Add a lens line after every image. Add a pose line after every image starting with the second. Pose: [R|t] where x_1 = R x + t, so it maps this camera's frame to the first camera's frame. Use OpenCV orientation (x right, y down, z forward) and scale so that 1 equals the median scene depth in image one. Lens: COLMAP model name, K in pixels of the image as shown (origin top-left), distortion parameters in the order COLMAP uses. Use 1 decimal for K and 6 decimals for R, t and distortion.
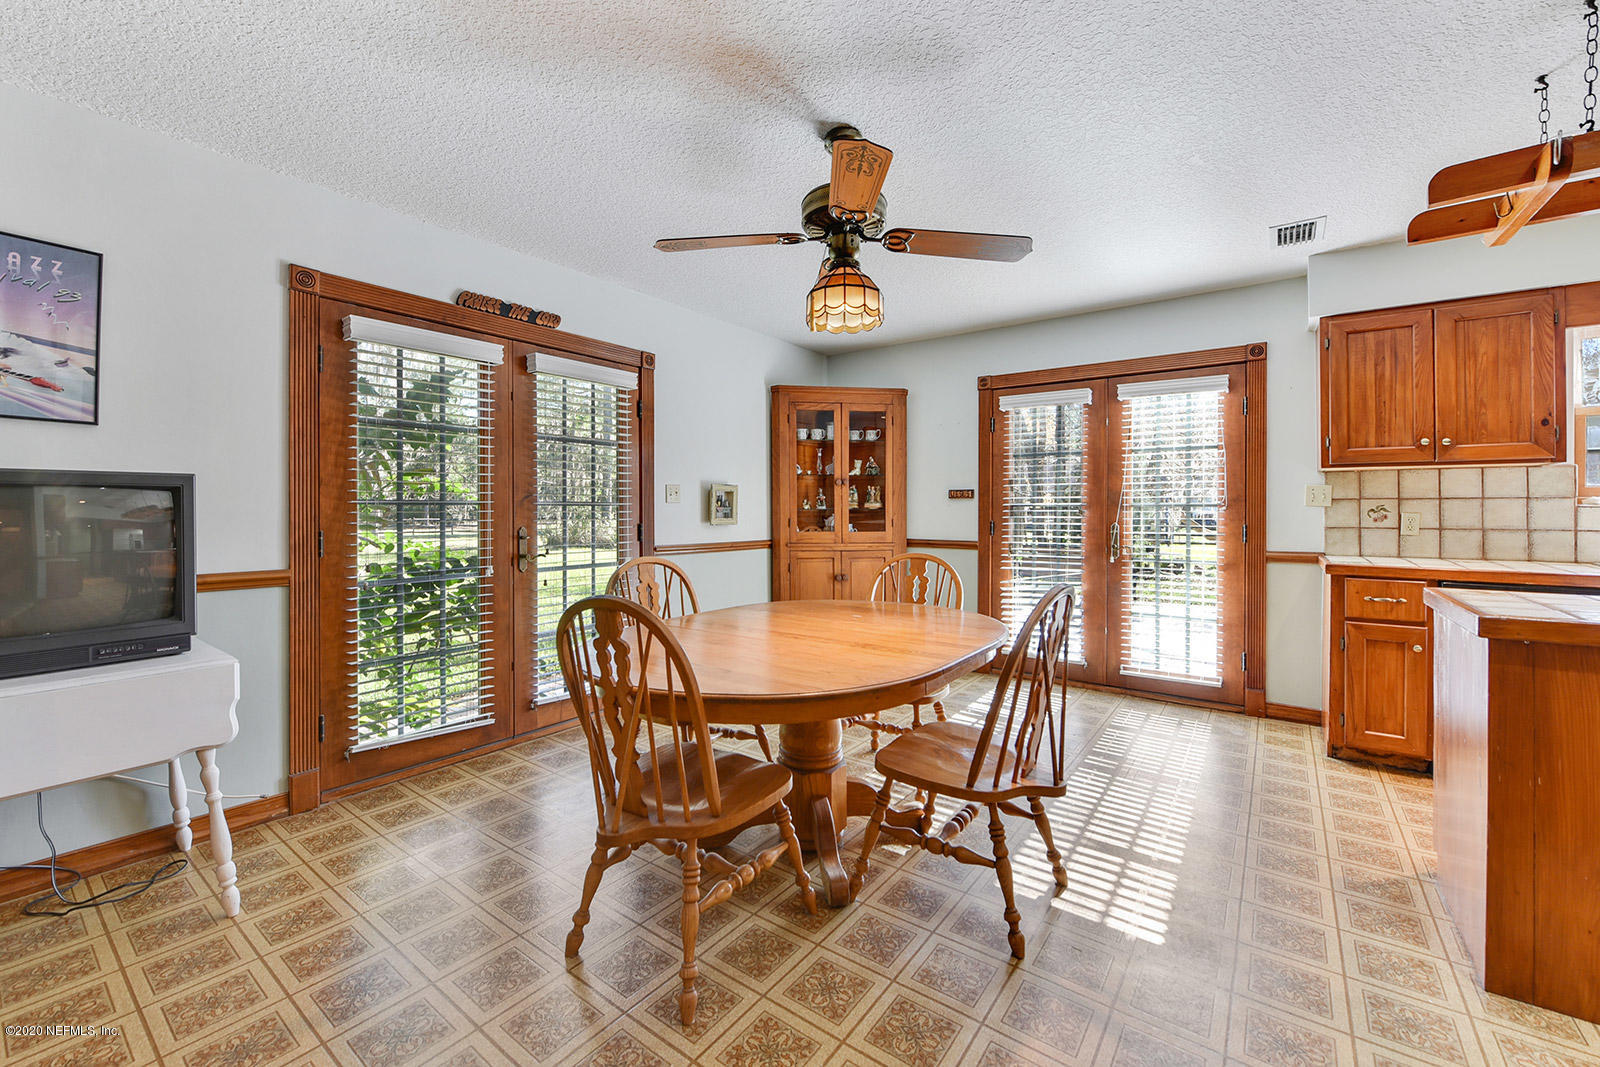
lens RADIAL K [[641.7, 0, 803.6], [0, 641.7, 510.7], [0, 0, 1]] dist [-0.014607, -0.000140]
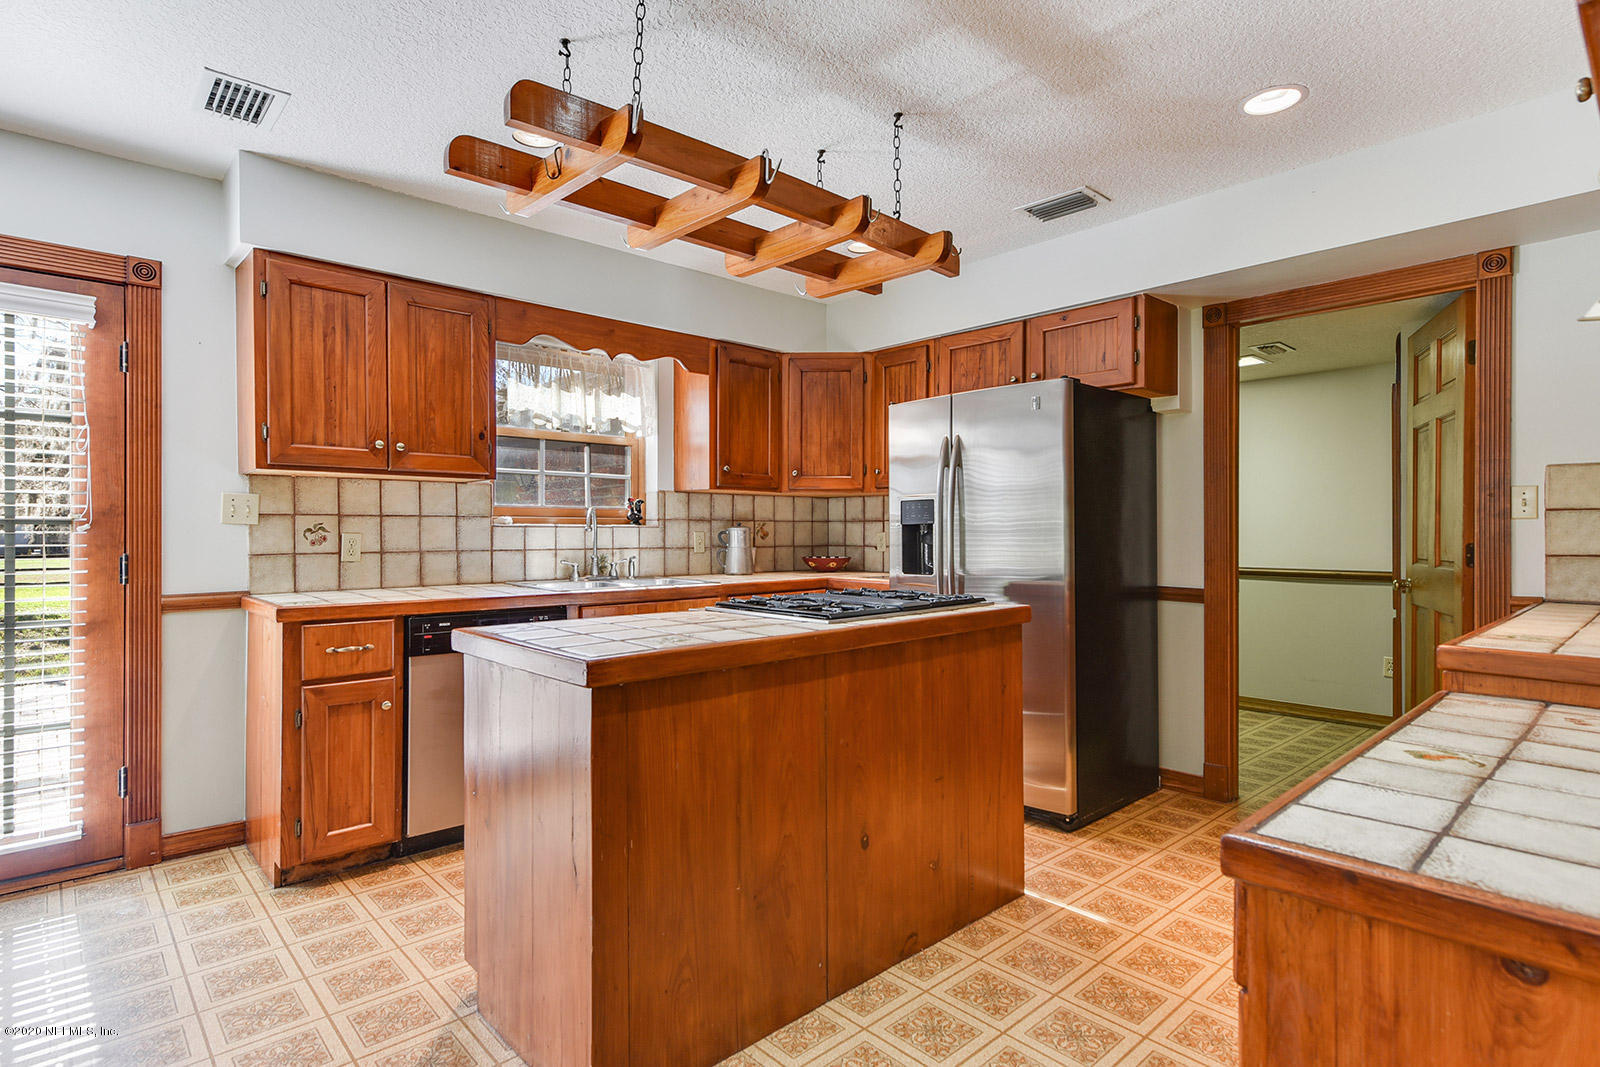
lens RADIAL K [[819.0, 0, 802.3], [0, 819.0, 530.3], [0, 0, 1]] dist [0.003747, 0.000545]
pose [[0.183673, -0.000335, 0.982987, 0.055133], [0.002684, 0.999996, -0.000161, 0.001572], [-0.982984, 0.002667, 0.183673, 0.264916]]
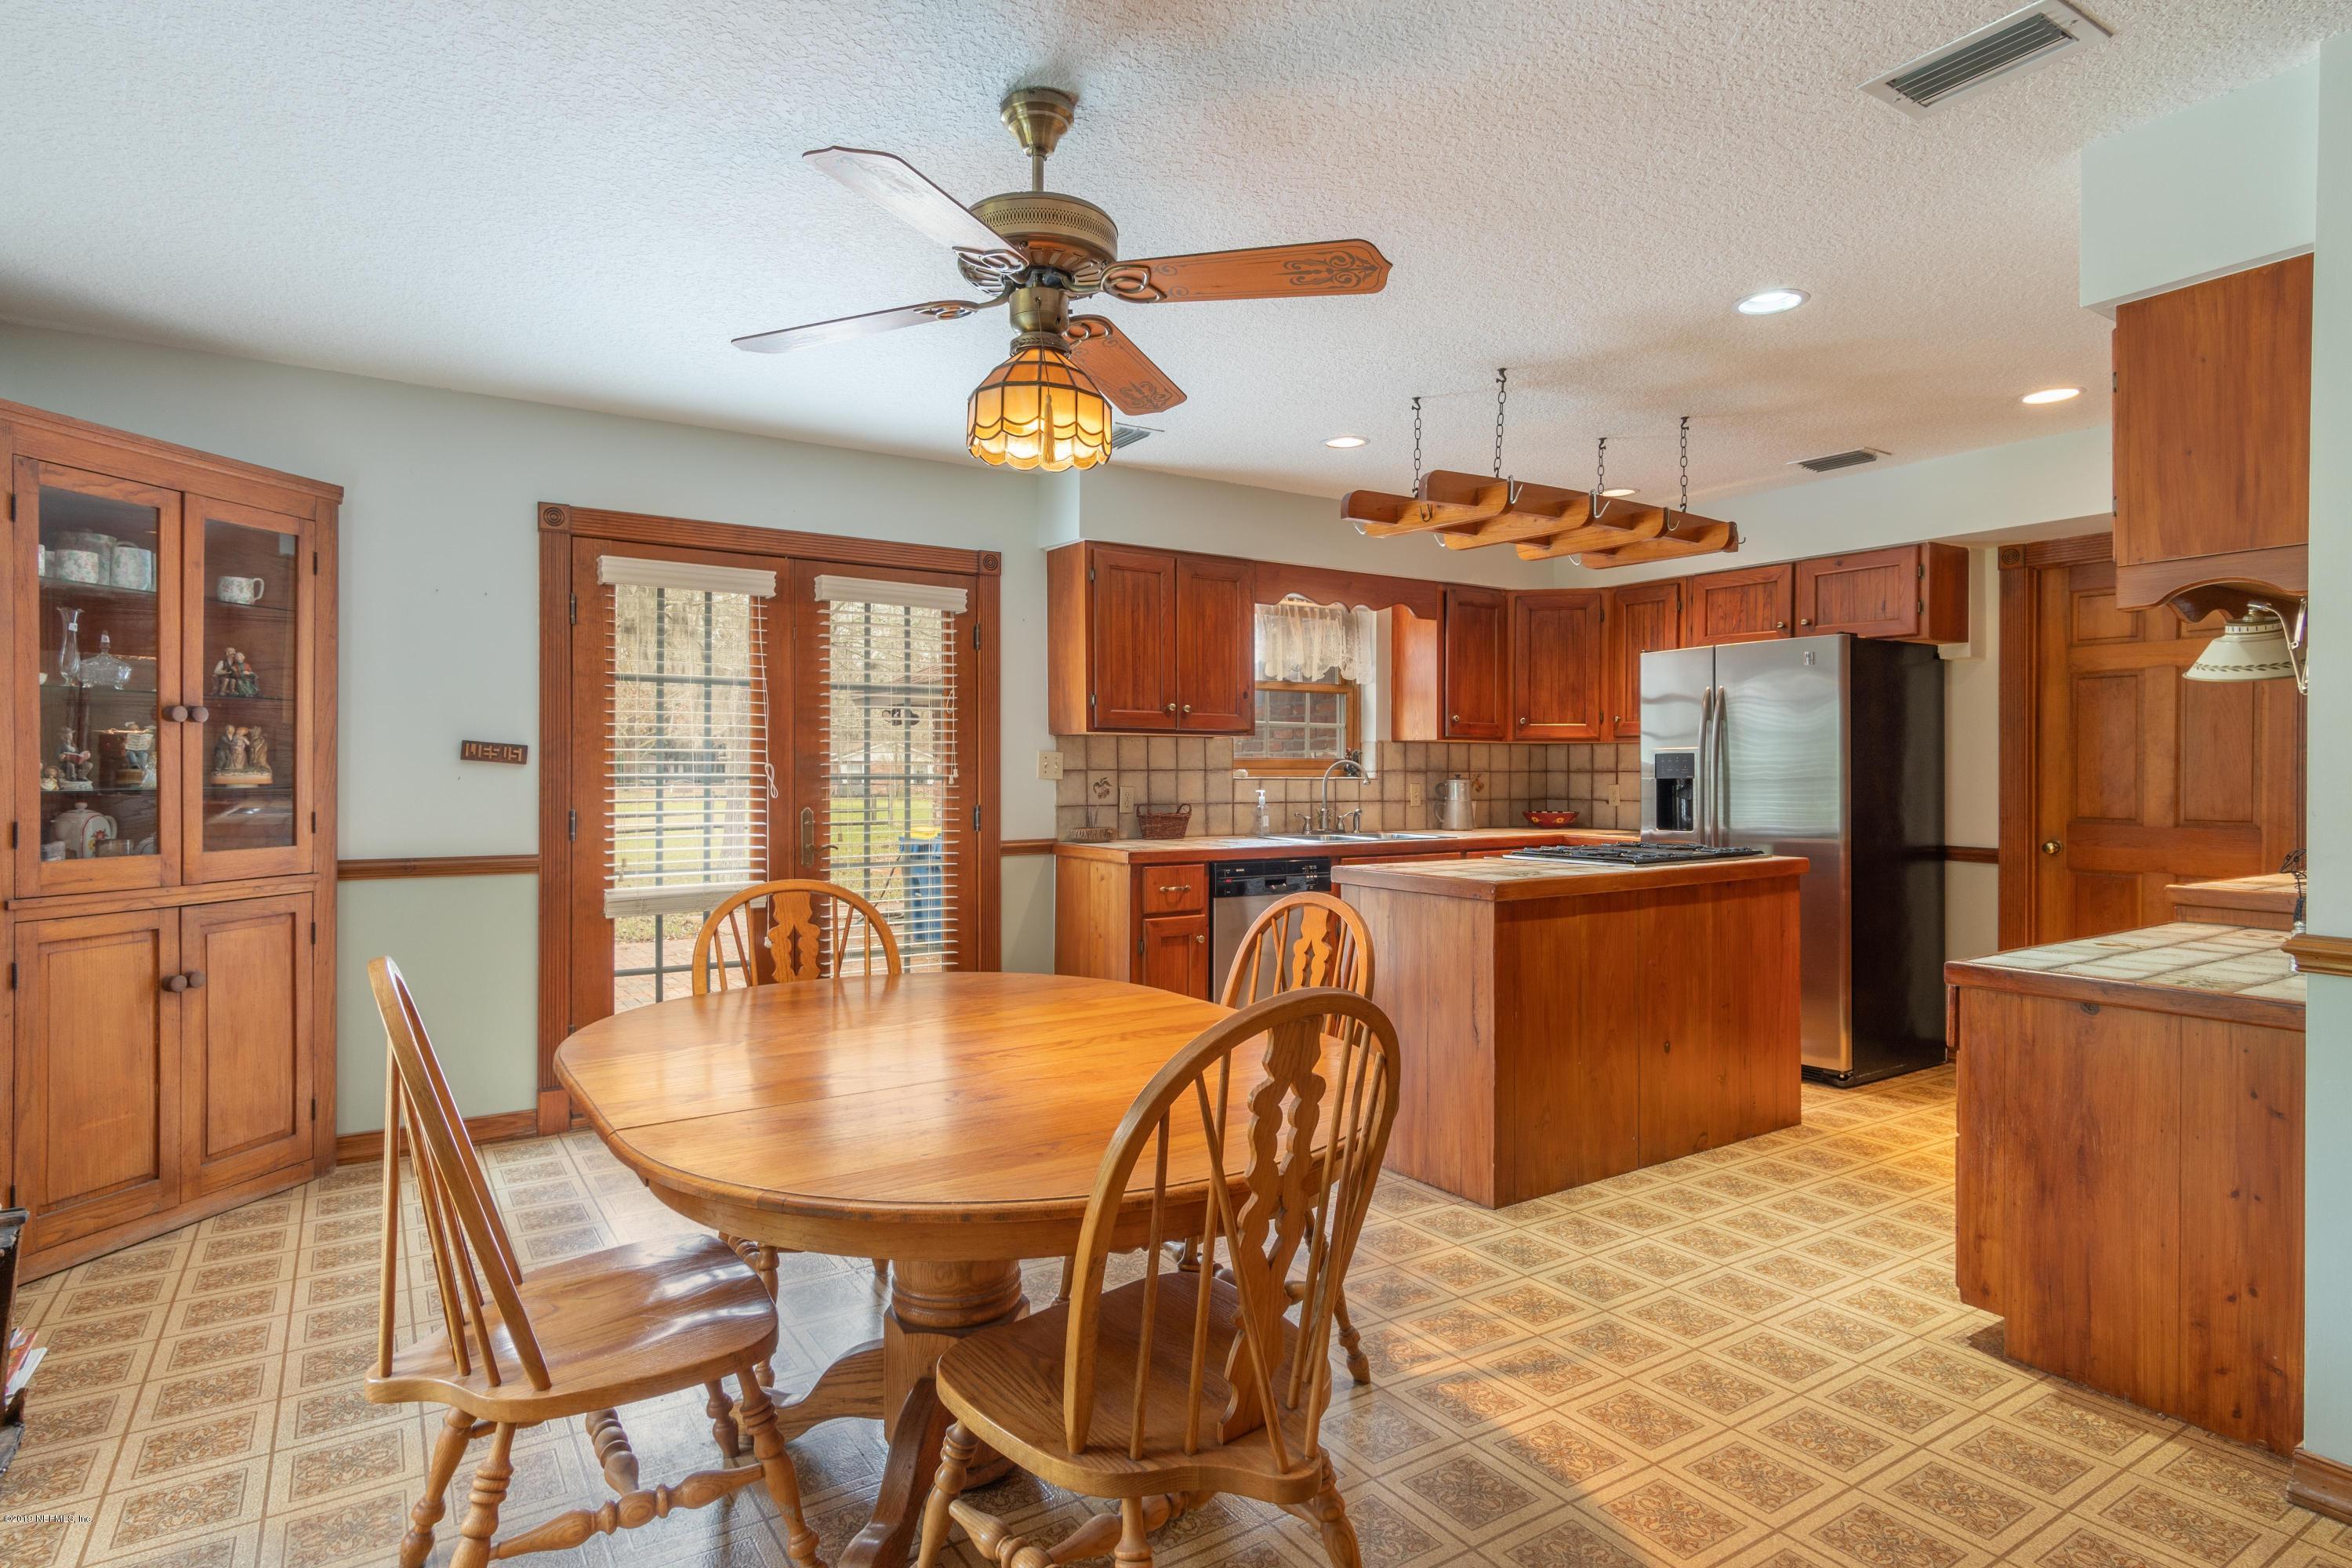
lens RADIAL K [[1246.5, 0, 1172.3], [0, 1246.5, 777.4], [0, 0, 1]] dist [-0.001537, 0.000022]
pose [[0.346866, -0.005661, 0.937898, -0.614022], [0.001432, 0.999984, 0.005506, -0.018751], [-0.937914, -0.000567, 0.346869, 0.371565]]
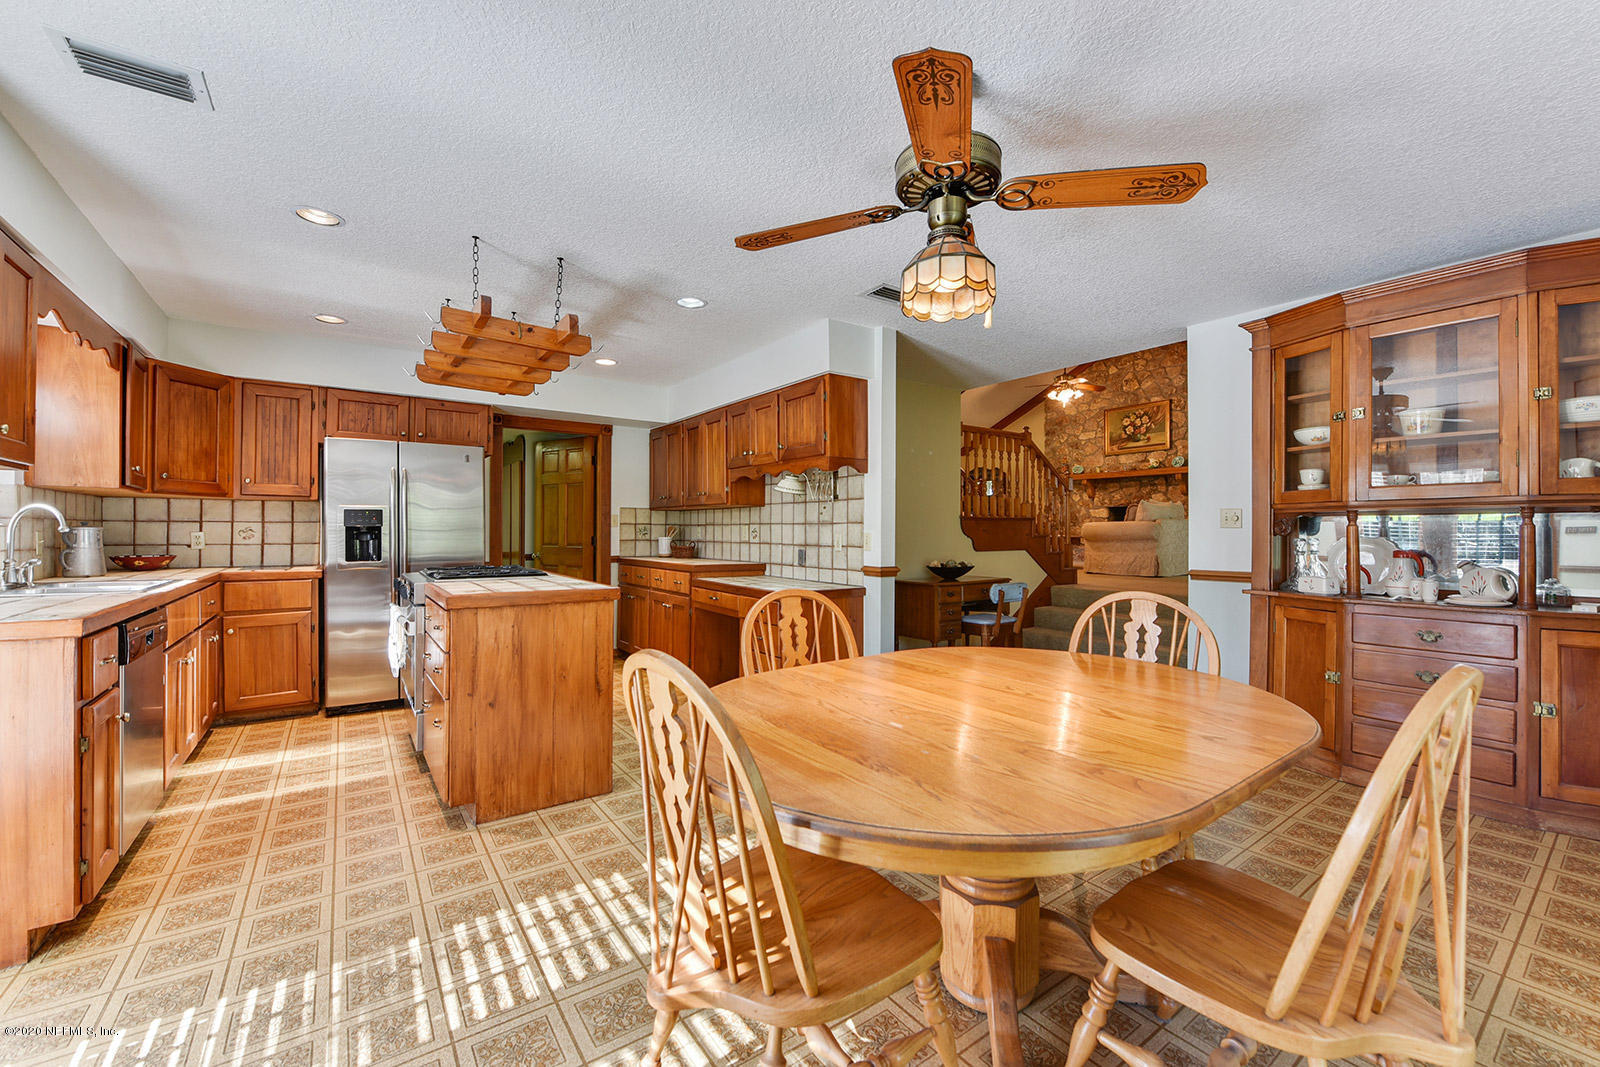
lens RADIAL K [[642.2, 0, 800.0], [0, 642.2, 533.5], [0, 0, 1]] dist [-0.009687, -0.000136]
pose [[-0.953246, -0.004955, 0.302156, -0.002228], [-0.003971, 0.999985, 0.003869, -0.001572], [-0.302170, 0.002488, -0.953251, 1.287419]]
